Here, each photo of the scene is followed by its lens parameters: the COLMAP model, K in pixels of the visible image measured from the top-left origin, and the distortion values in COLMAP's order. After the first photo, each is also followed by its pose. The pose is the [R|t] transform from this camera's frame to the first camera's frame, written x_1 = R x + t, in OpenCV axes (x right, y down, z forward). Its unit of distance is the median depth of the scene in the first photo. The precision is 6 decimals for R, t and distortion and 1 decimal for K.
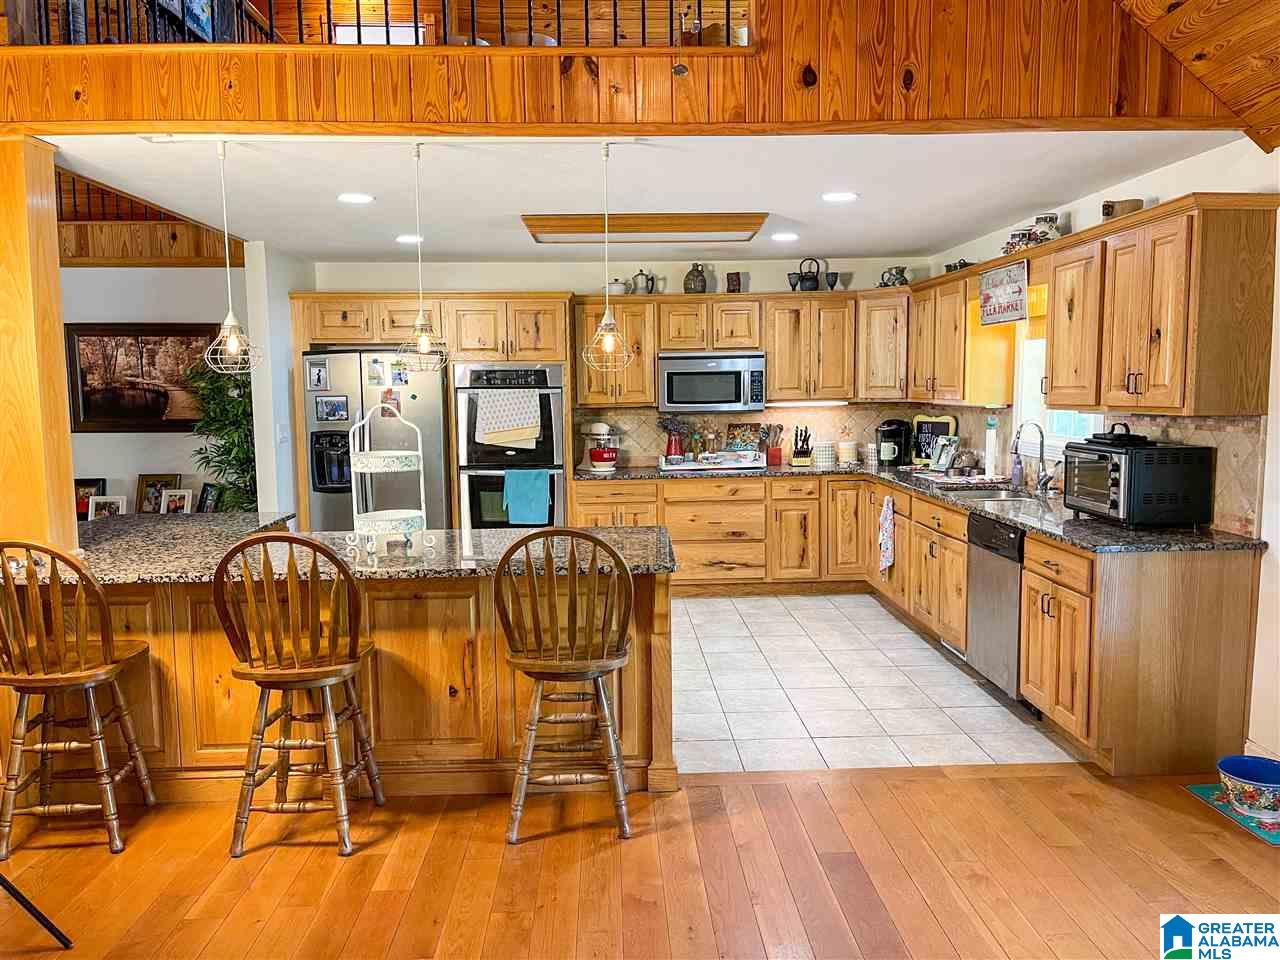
lens RADIAL K [[970.0, 0, 651.2], [0, 970.0, 488.6], [0, 0, 1]] dist [0.061799, -0.067155]
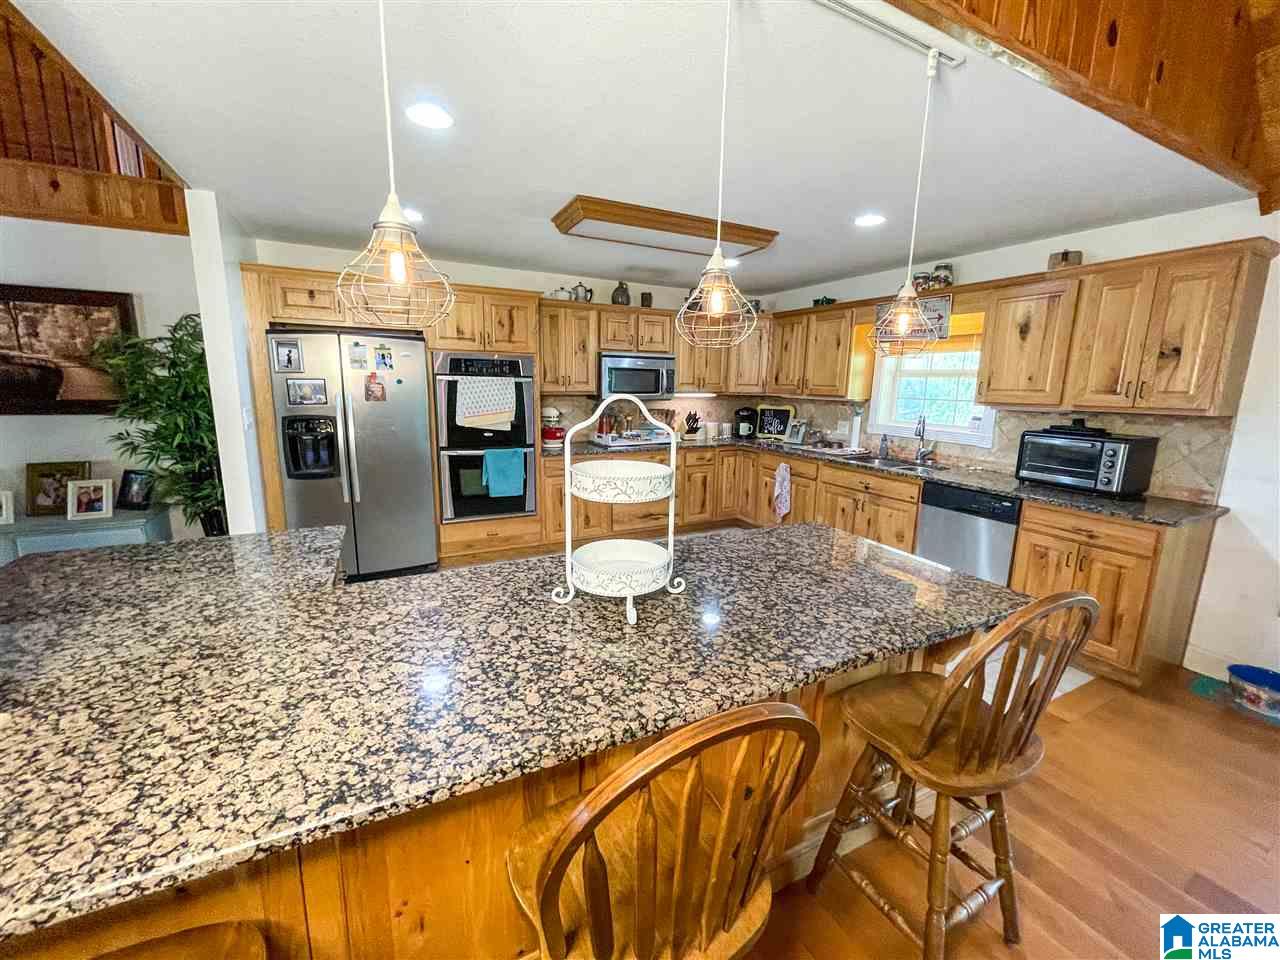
lens RADIAL K [[513.5, 0, 647.1], [0, 513.5, 477.7], [0, 0, 1]] dist [-0.002732, 0.001047]
pose [[0.906167, -0.048706, 0.420106, -0.229358], [0.015284, 0.996469, 0.082560, -0.032962], [-0.422644, -0.068393, 0.903712, 0.380700]]
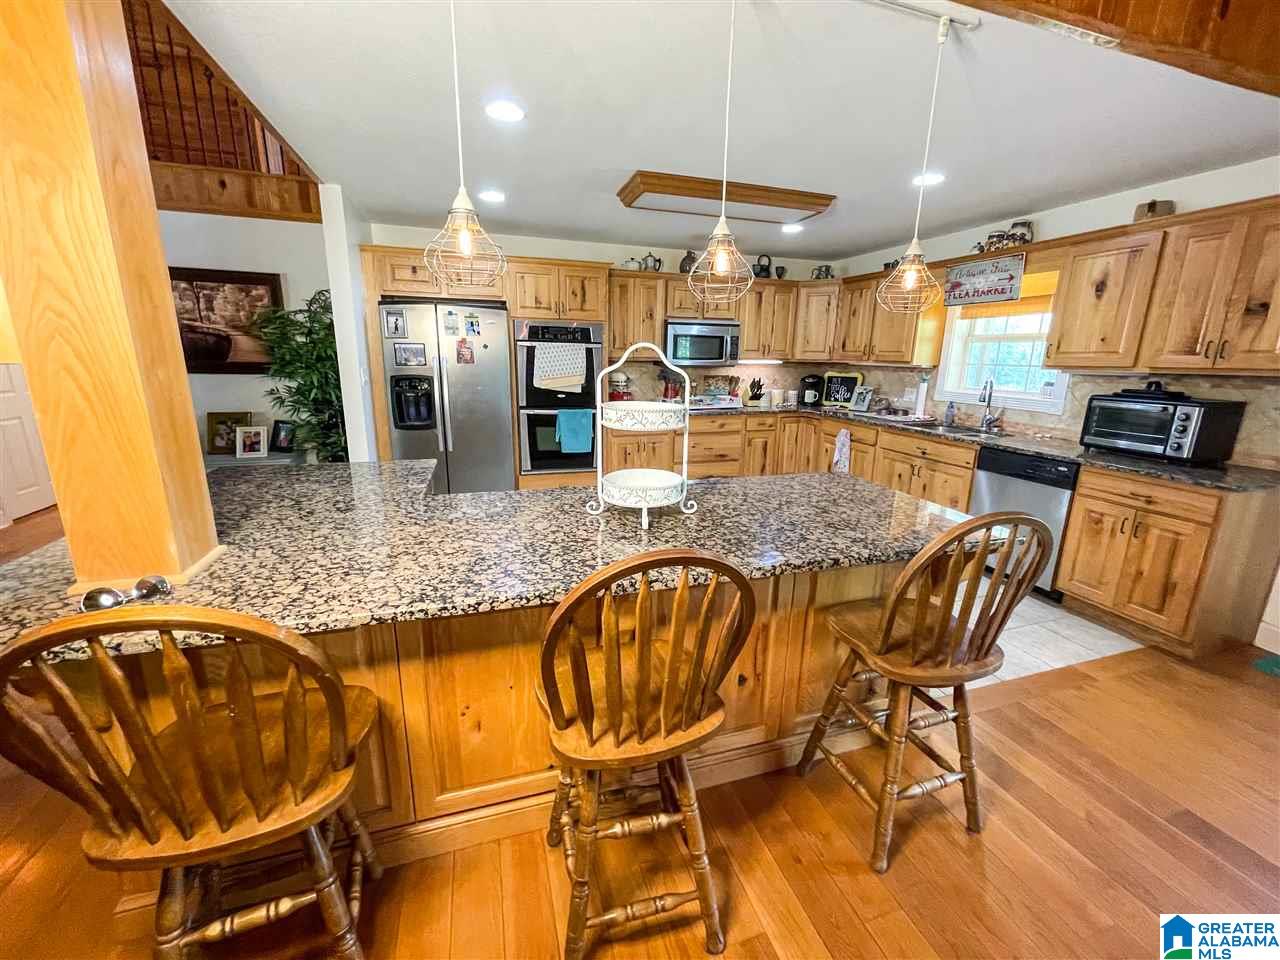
lens RADIAL K [[513.5, 0, 647.7], [0, 513.5, 478.4], [0, 0, 1]] dist [-0.002732, 0.001047]
pose [[0.961950, -0.035380, 0.270926, -0.219264], [-0.000295, 0.991446, 0.130516, -0.017490], [-0.273226, -0.125630, 0.953711, 0.329091]]
